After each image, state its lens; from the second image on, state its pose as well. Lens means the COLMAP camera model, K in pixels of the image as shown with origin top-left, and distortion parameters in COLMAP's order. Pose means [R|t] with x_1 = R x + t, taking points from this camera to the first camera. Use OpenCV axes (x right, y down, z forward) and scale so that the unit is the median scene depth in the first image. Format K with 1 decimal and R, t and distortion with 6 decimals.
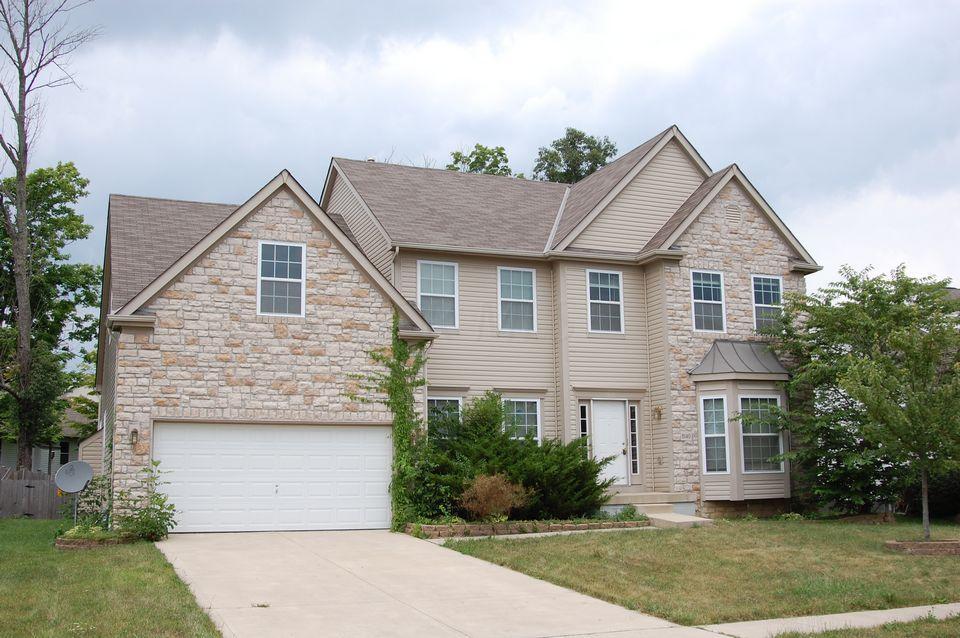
lens RADIAL K [[997.2, 0, 479.8], [0, 997.2, 318.0], [0, 0, 1]] dist [-0.102741, 0.000000]
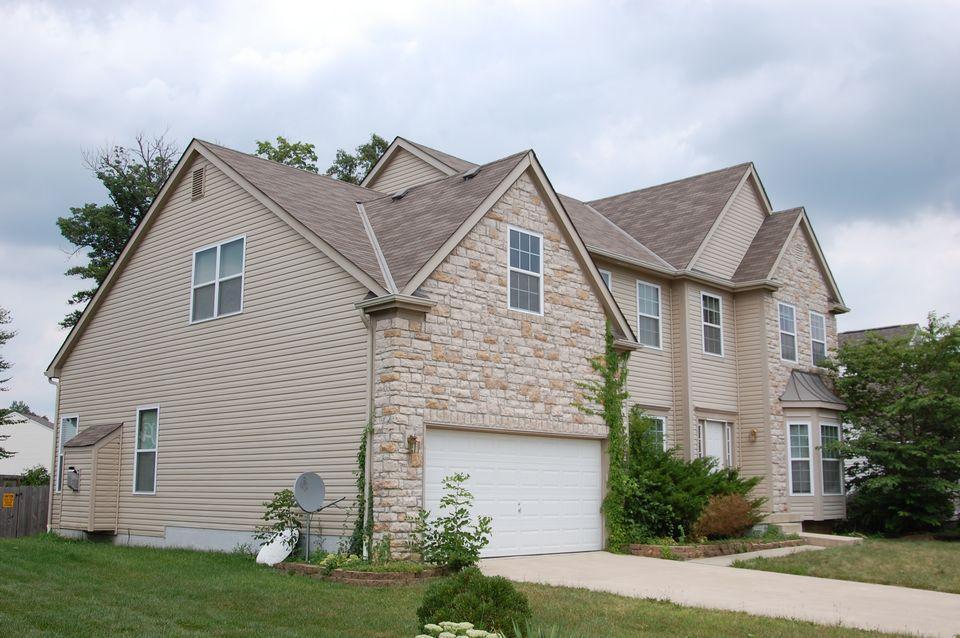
lens RADIAL K [[997.2, 0, 480.2], [0, 997.2, 317.2], [0, 0, 1]] dist [-0.102741, 0.000000]
pose [[0.907814, 0.089041, 0.409812, -0.582197], [-0.082386, 0.996023, -0.033908, 0.034437], [-0.411202, -0.002980, 0.911540, 0.197224]]
